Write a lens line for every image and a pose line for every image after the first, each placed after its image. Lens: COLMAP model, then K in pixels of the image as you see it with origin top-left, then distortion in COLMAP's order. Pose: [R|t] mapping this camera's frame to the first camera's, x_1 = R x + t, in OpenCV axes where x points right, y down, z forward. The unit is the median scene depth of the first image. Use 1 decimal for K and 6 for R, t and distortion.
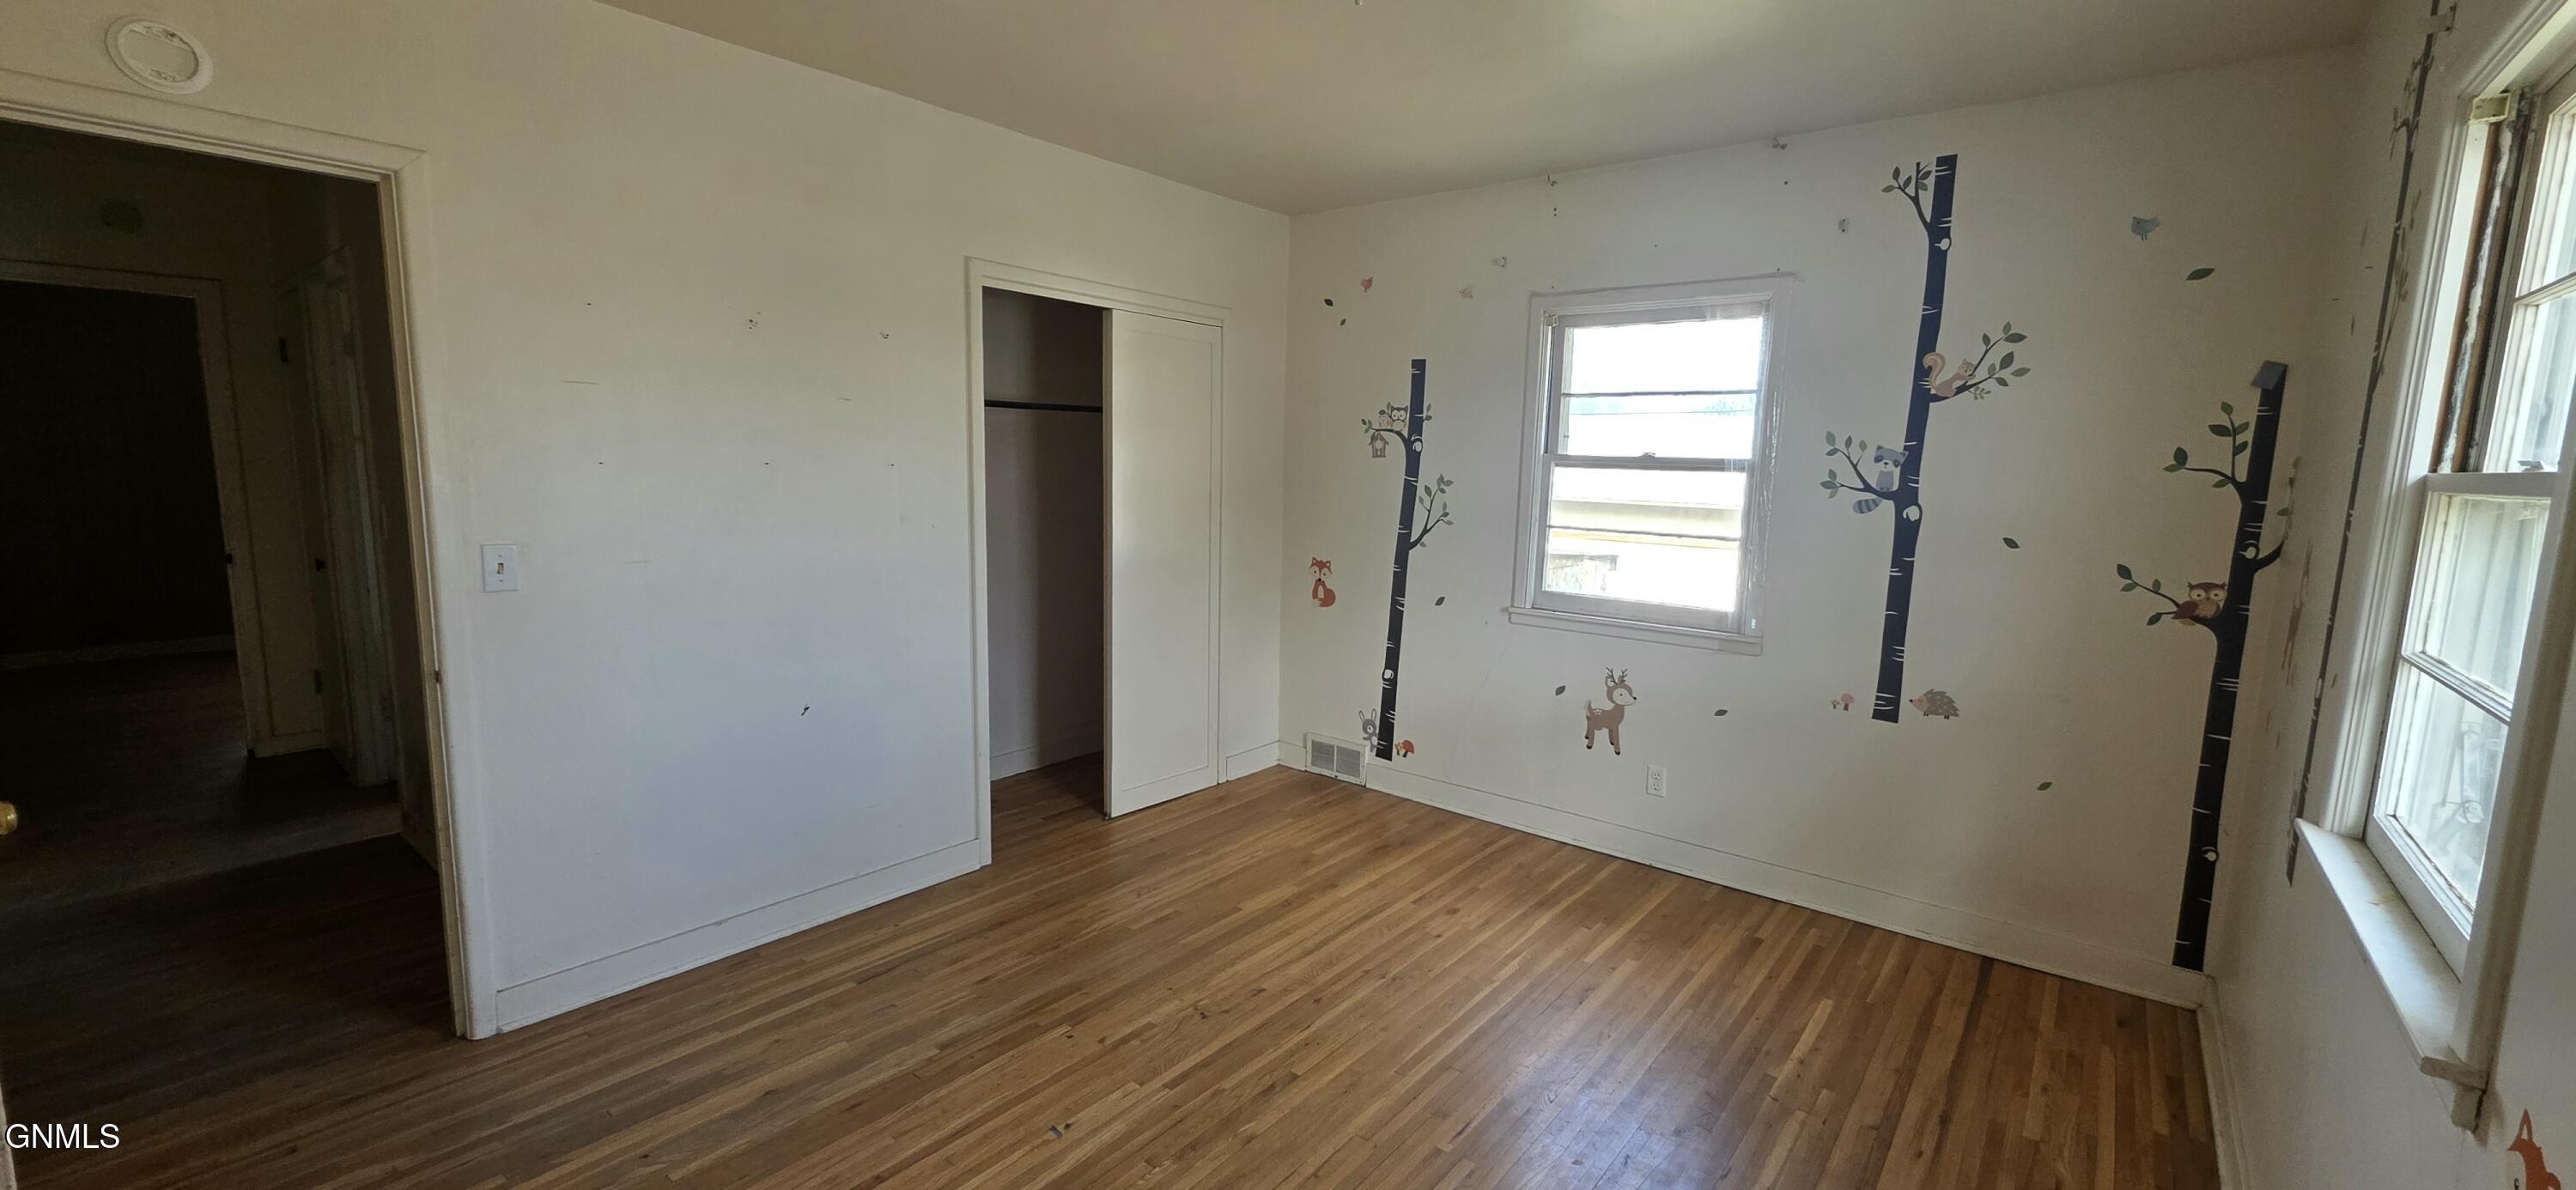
lens RADIAL K [[1020.6, 0, 1292.3], [0, 1020.6, 596.1], [0, 0, 1]] dist [0.007083, -0.000320]
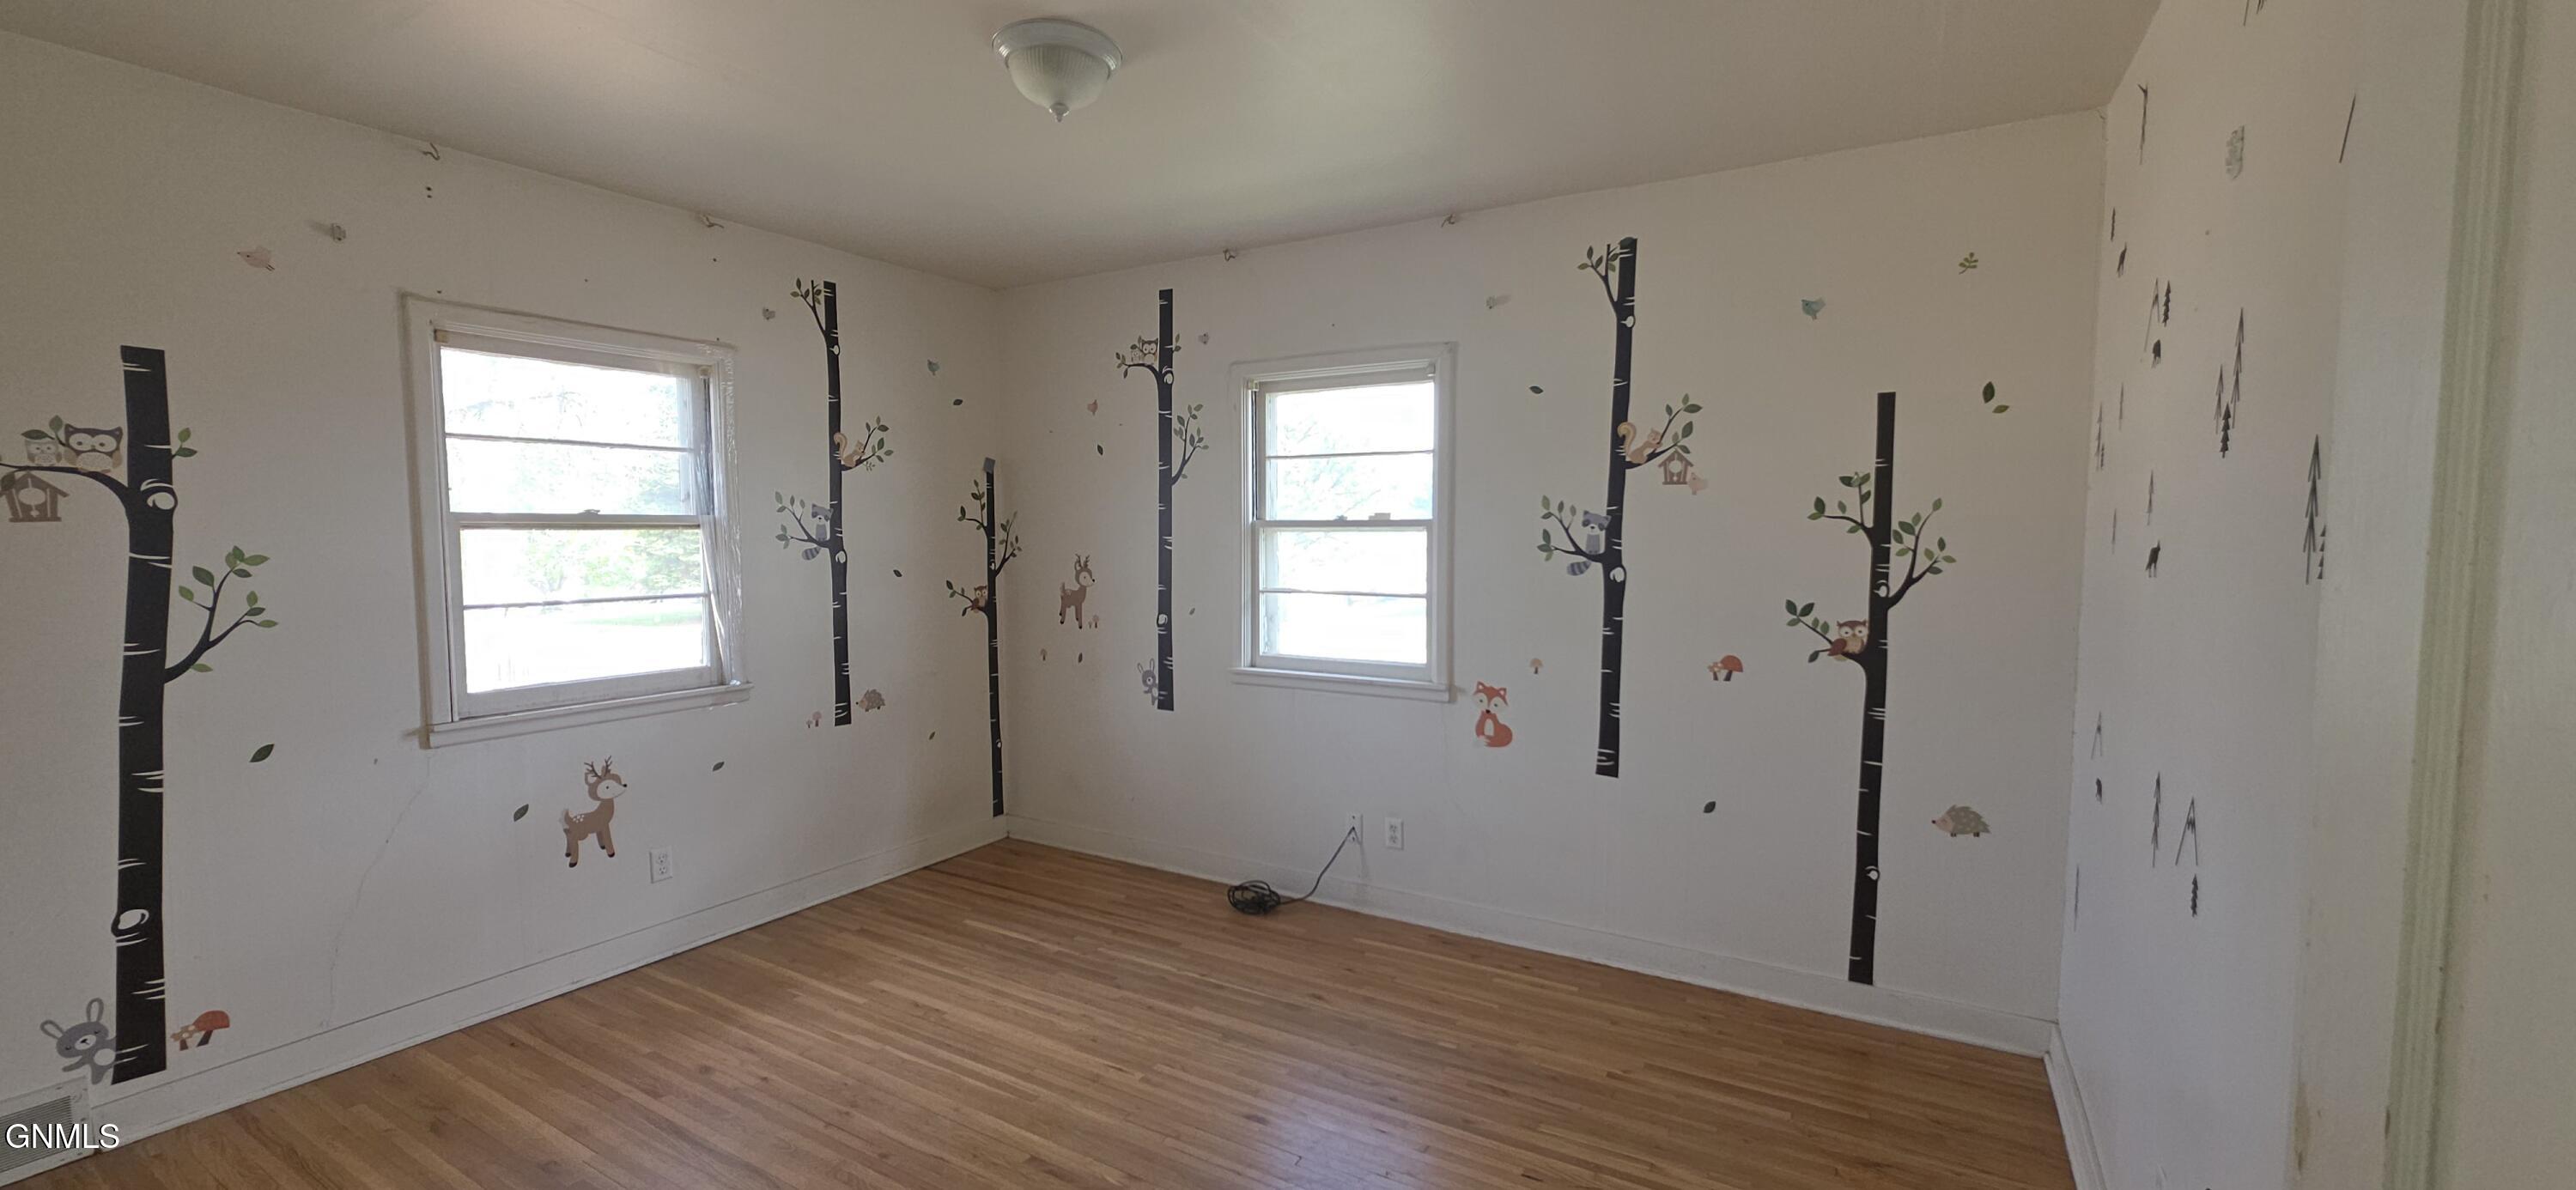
lens RADIAL K [[1020.6, 0, 1292.3], [0, 1020.6, 596.1], [0, 0, 1]] dist [0.007083, -0.000320]
pose [[-0.141124, -0.093054, 0.985609, -0.661303], [0.130368, 0.985156, 0.111677, -0.093284], [-0.981371, 0.144252, -0.126898, 0.566613]]
